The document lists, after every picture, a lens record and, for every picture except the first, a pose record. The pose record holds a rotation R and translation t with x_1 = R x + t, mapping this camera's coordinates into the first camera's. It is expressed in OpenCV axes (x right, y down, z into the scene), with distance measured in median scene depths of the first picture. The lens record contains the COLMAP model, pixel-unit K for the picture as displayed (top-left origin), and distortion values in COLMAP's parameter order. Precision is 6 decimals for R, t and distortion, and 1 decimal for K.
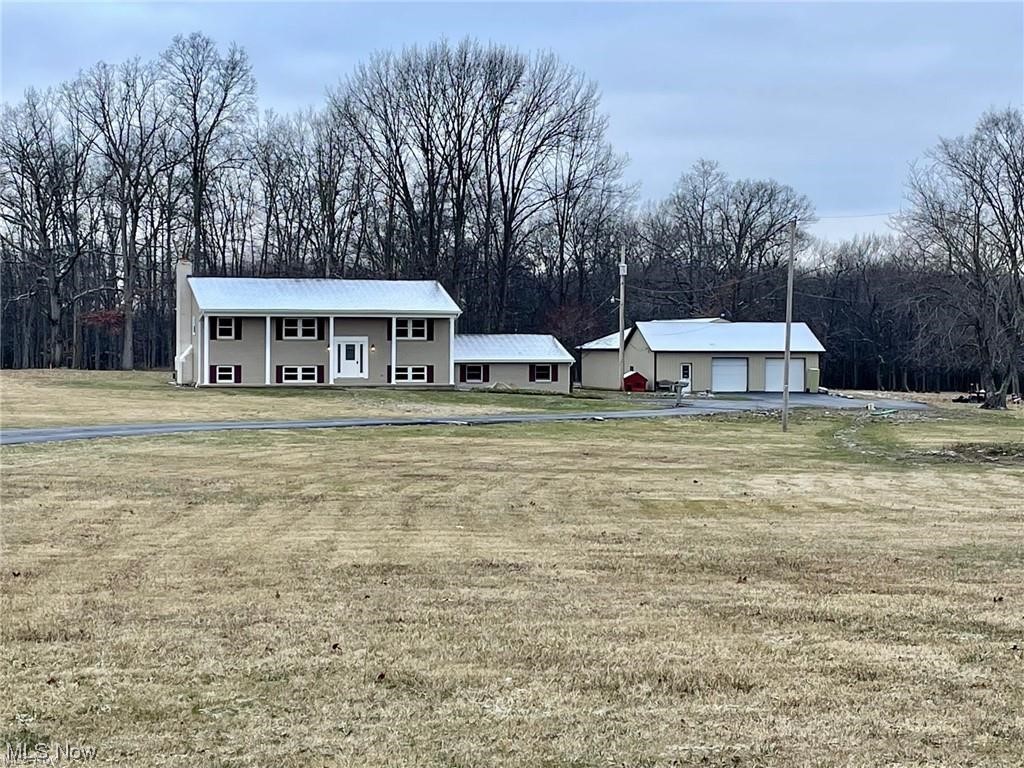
lens RADIAL K [[2090.0, 0, 516.2], [0, 2090.0, 378.4], [0, 0, 1]] dist [0.119242, 0.000000]
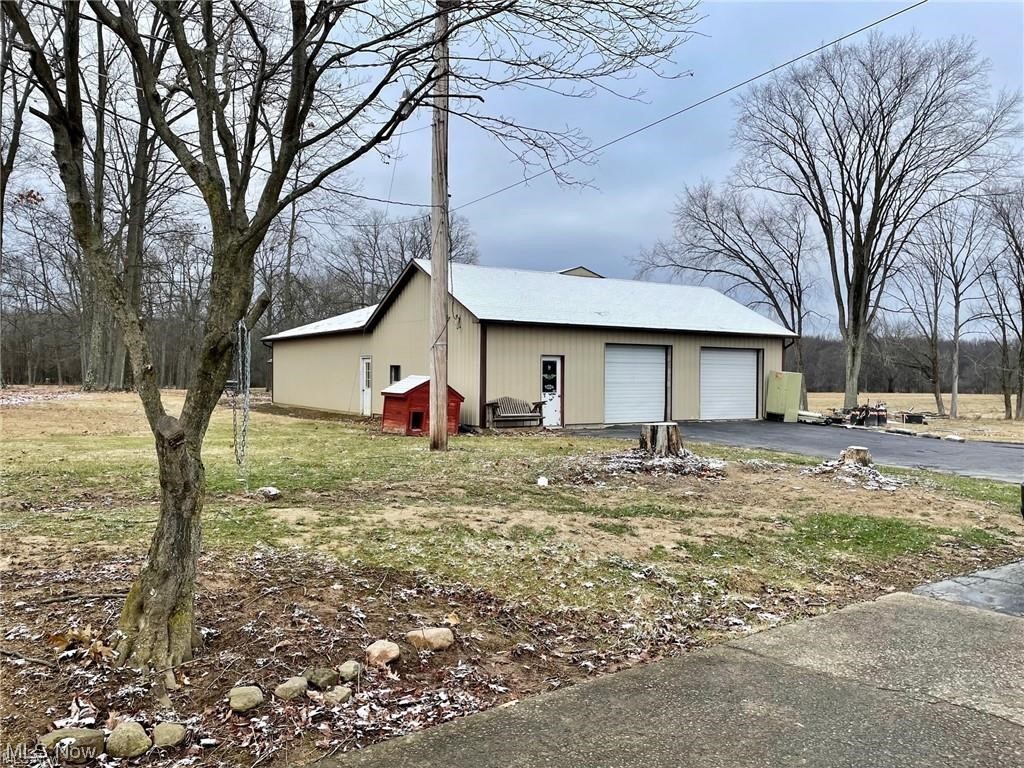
lens RADIAL K [[776.9, 0, 507.4], [0, 776.9, 383.1], [0, 0, 1]] dist [0.071576, -0.002629]
pose [[0.944653, 0.000442, 0.328071, 0.030150], [0.000894, 0.999992, -0.003922, -0.001677], [-0.328070, 0.003998, 0.944645, 1.048261]]
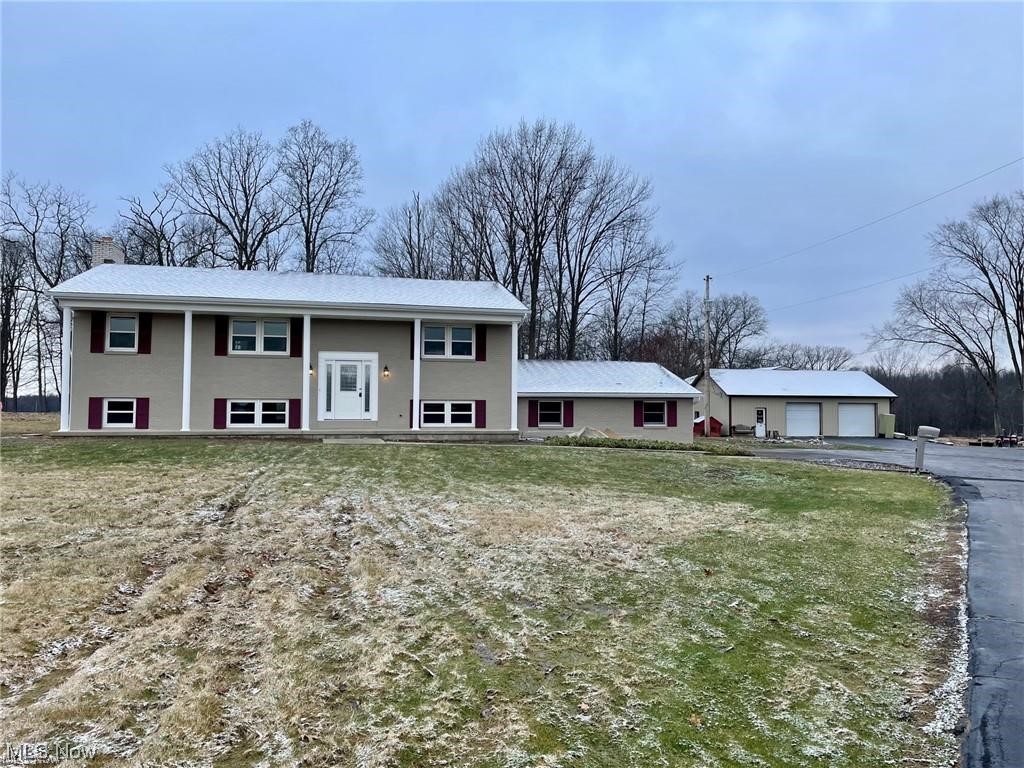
lens RADIAL K [[776.9, 0, 514.7], [0, 776.9, 386.2], [0, 0, 1]] dist [0.071576, -0.002629]
pose [[0.998154, 0.000574, -0.060730, -0.016318], [-0.003412, 0.998906, -0.046647, 0.000344], [0.060637, 0.046768, 0.997064, 0.751855]]
